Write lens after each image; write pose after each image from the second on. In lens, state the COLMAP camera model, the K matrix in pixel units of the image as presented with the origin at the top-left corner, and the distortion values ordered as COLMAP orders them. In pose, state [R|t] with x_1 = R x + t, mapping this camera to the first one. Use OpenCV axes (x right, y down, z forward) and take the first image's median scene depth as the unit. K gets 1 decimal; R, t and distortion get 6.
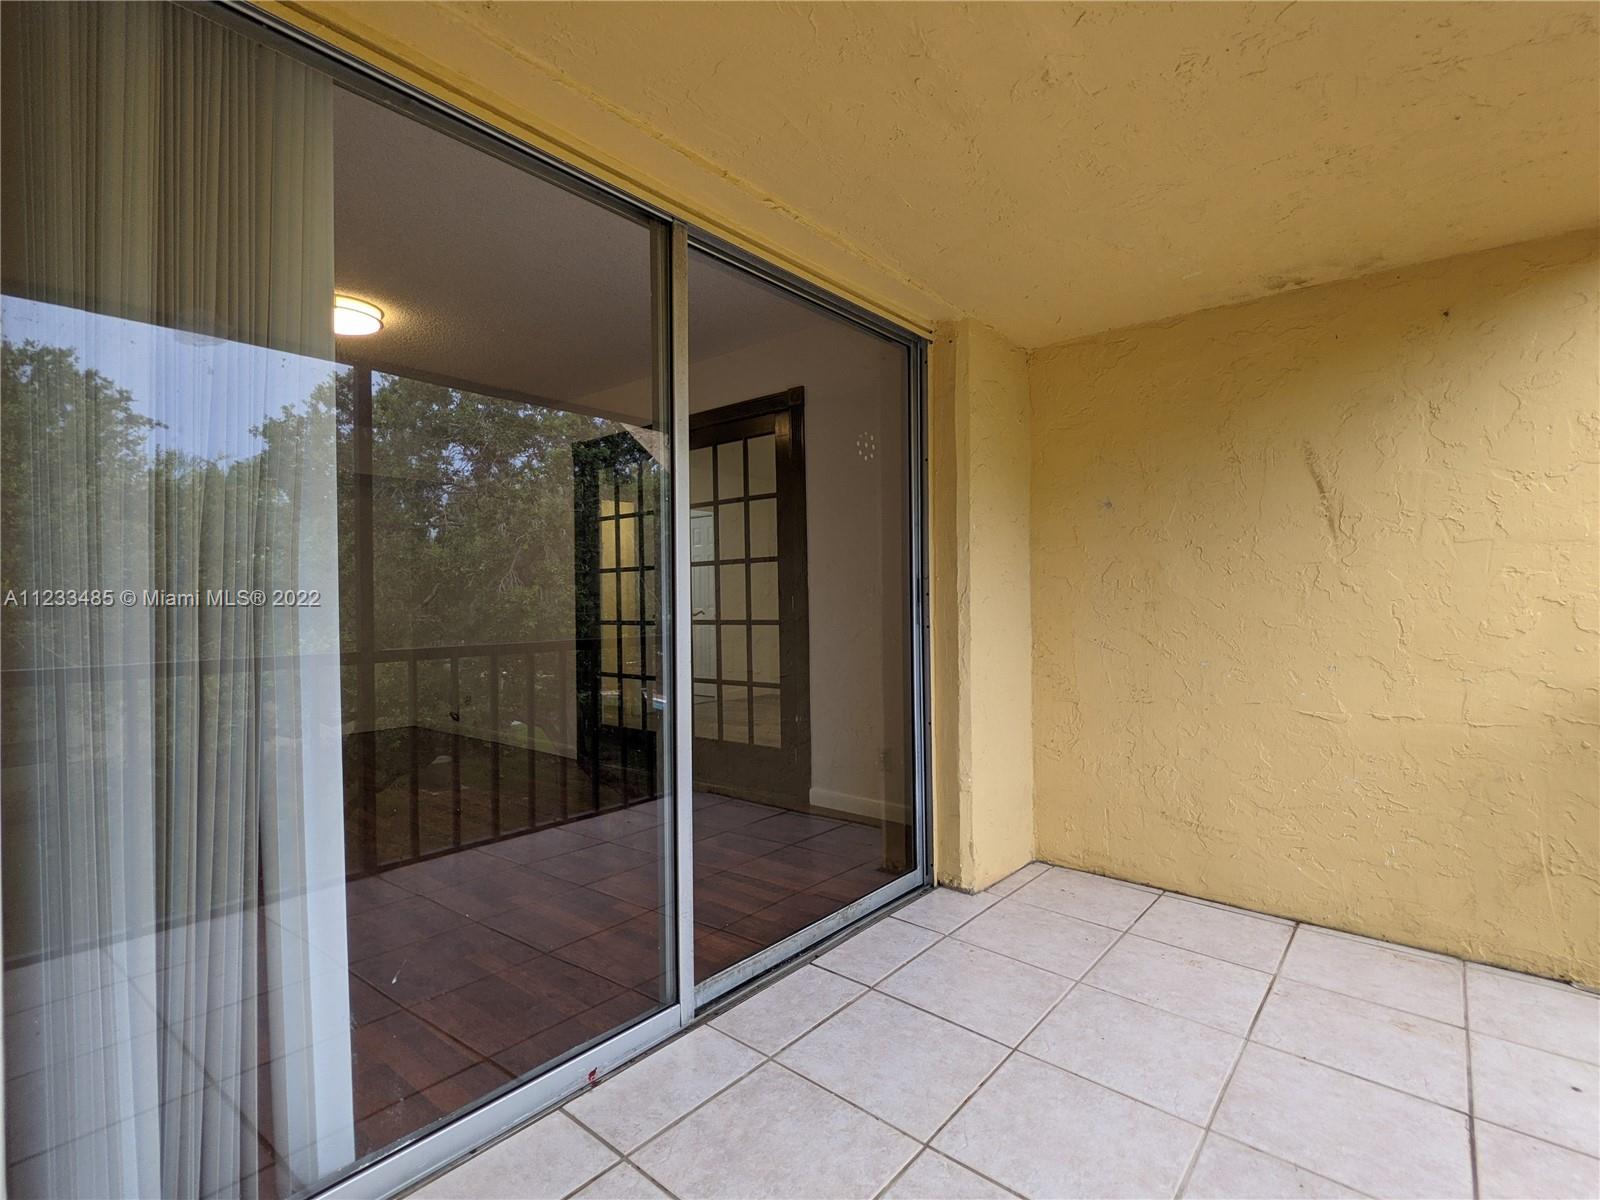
lens RADIAL K [[774.5, 0, 801.1], [0, 774.5, 603.1], [0, 0, 1]] dist [0.001047, -0.000276]
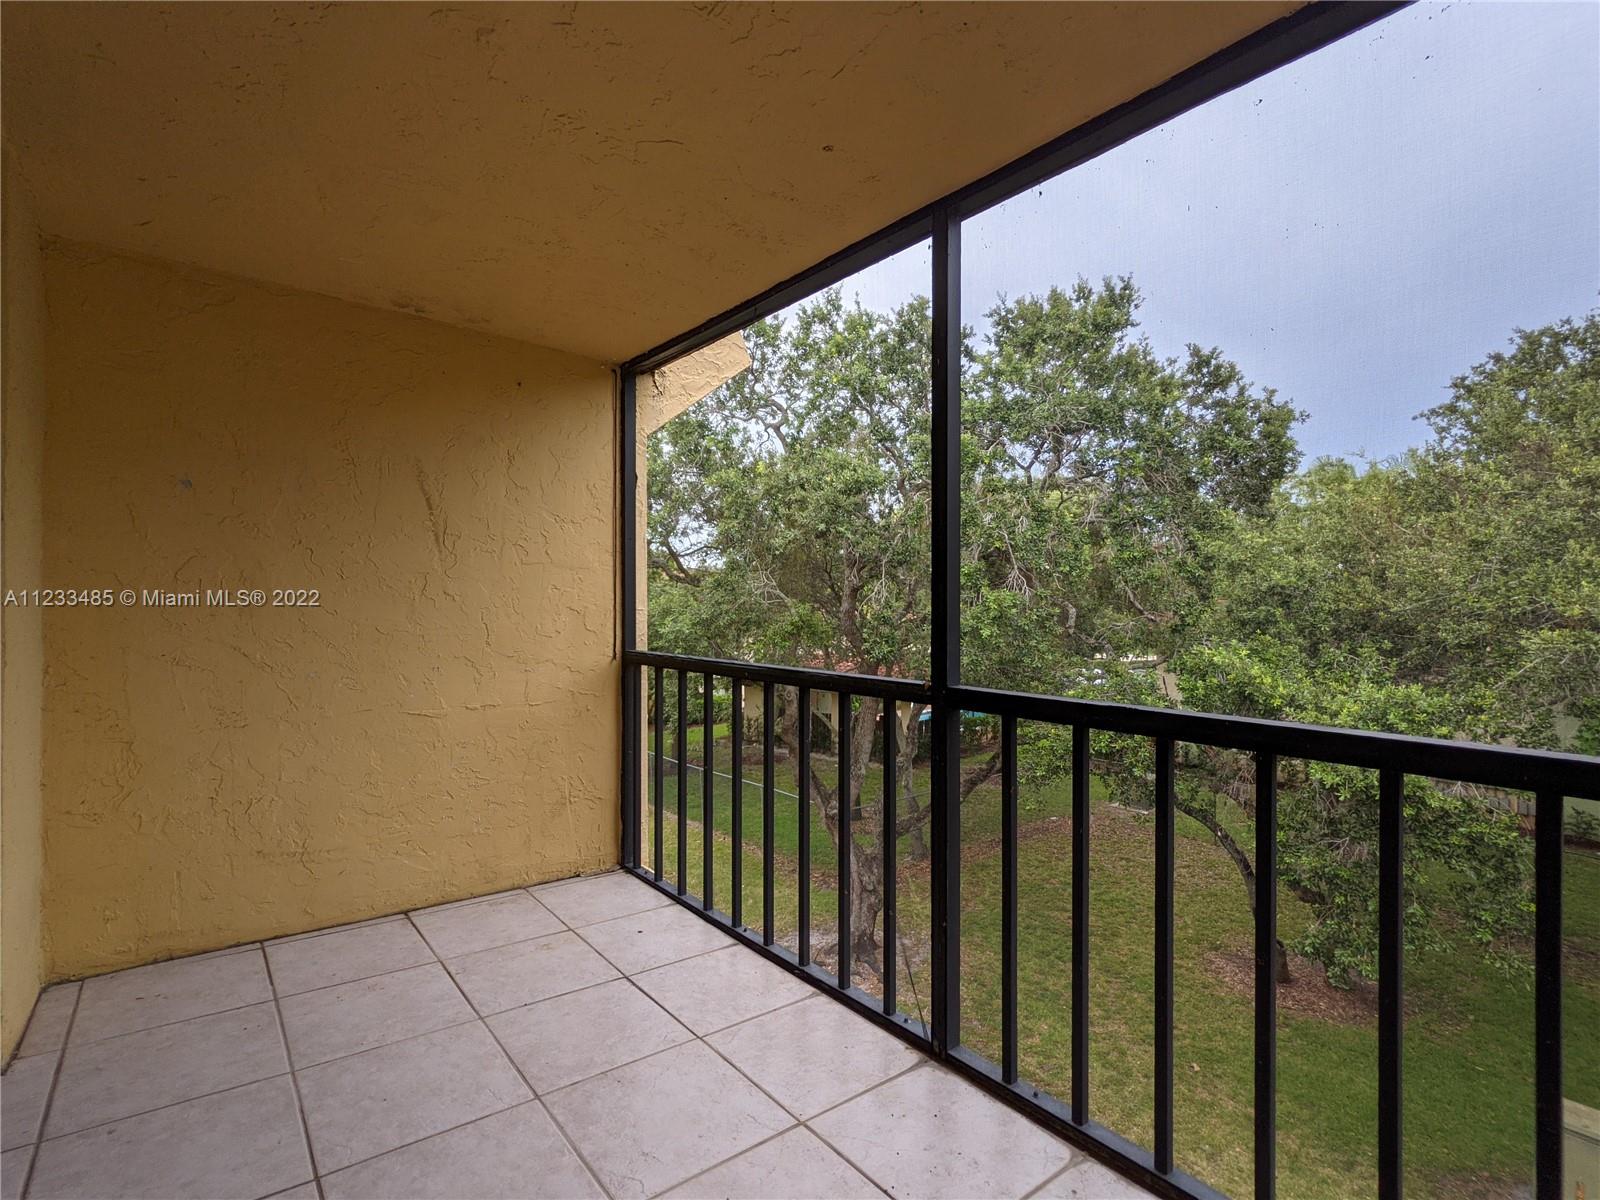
lens RADIAL K [[774.5, 0, 801.1], [0, 774.5, 603.1], [0, 0, 1]] dist [0.001047, -0.000276]
pose [[0.194796, 0.016454, 0.980706, -0.312129], [-0.007944, 0.999853, -0.015198, 0.002494], [-0.980812, -0.004831, 0.194898, 0.285133]]
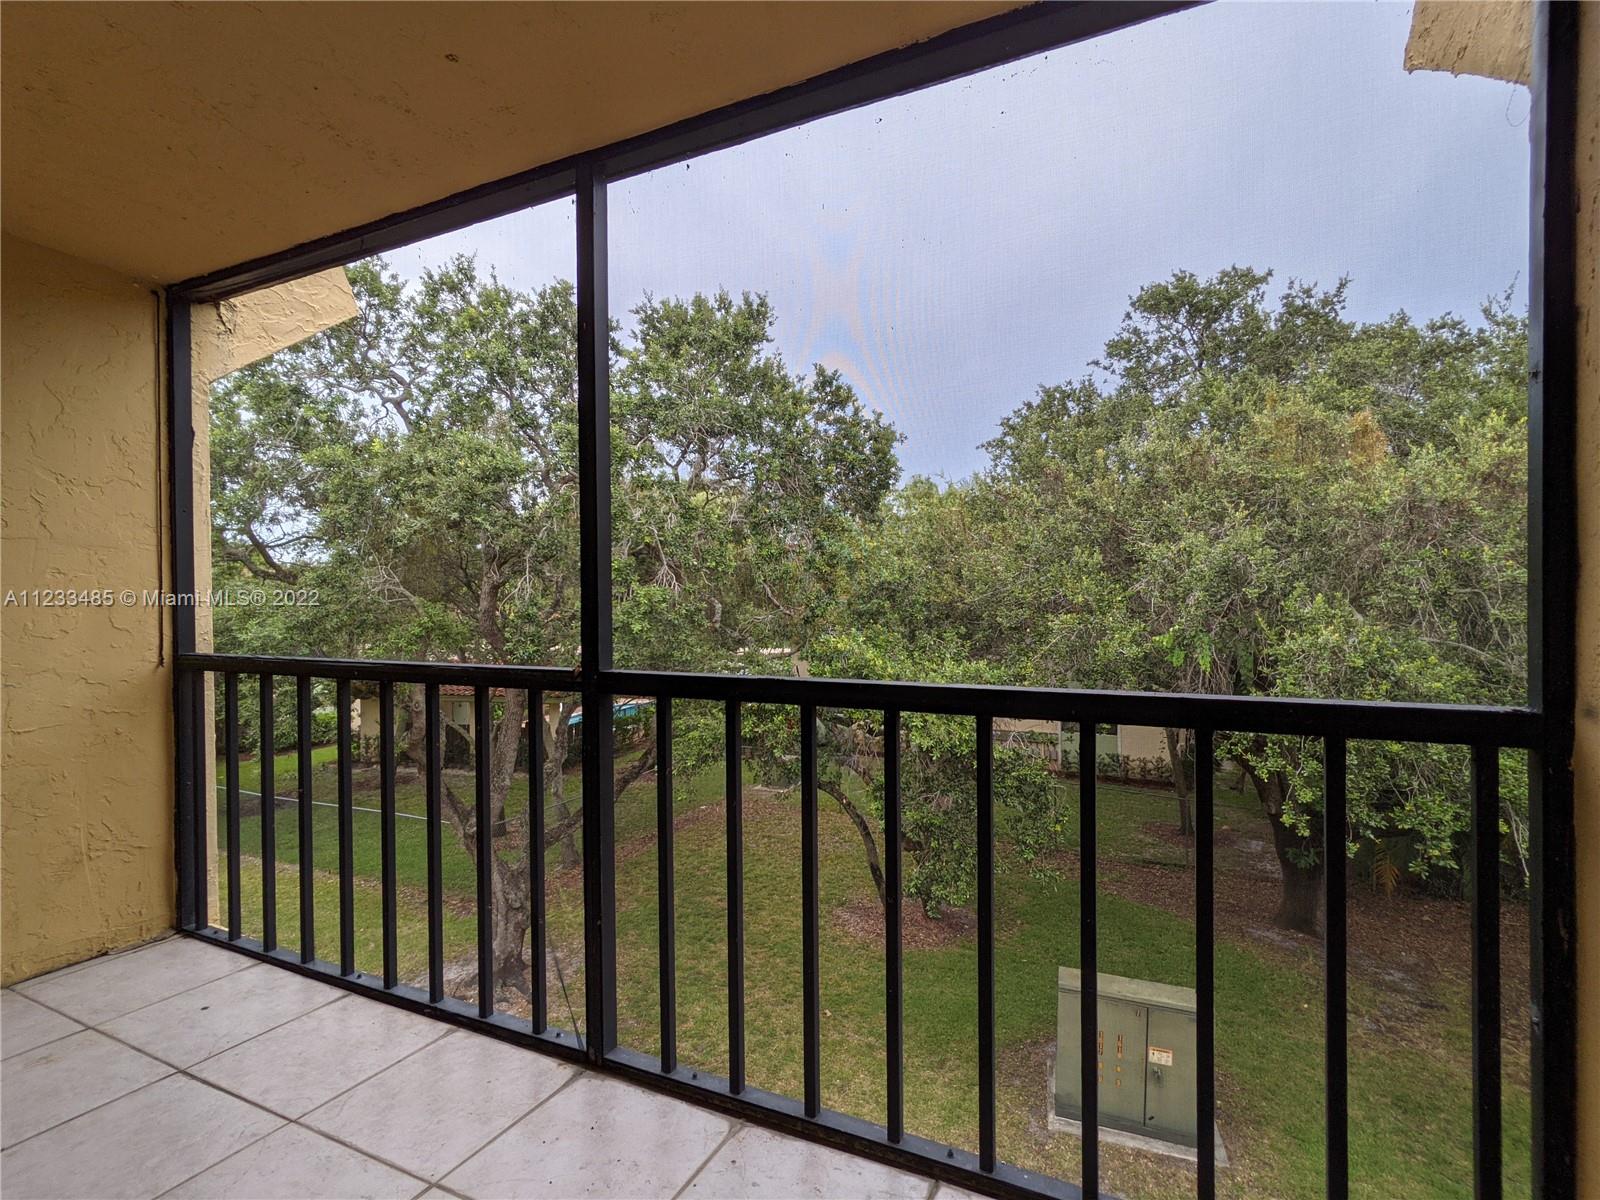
lens RADIAL K [[774.5, 0, 801.1], [0, 774.5, 603.1], [0, 0, 1]] dist [0.001047, -0.000276]
pose [[-0.245906, 0.016730, 0.969149, -0.277023], [0.012092, 0.999826, -0.014191, 0.023345], [-0.969218, 0.008230, -0.246065, 0.286943]]
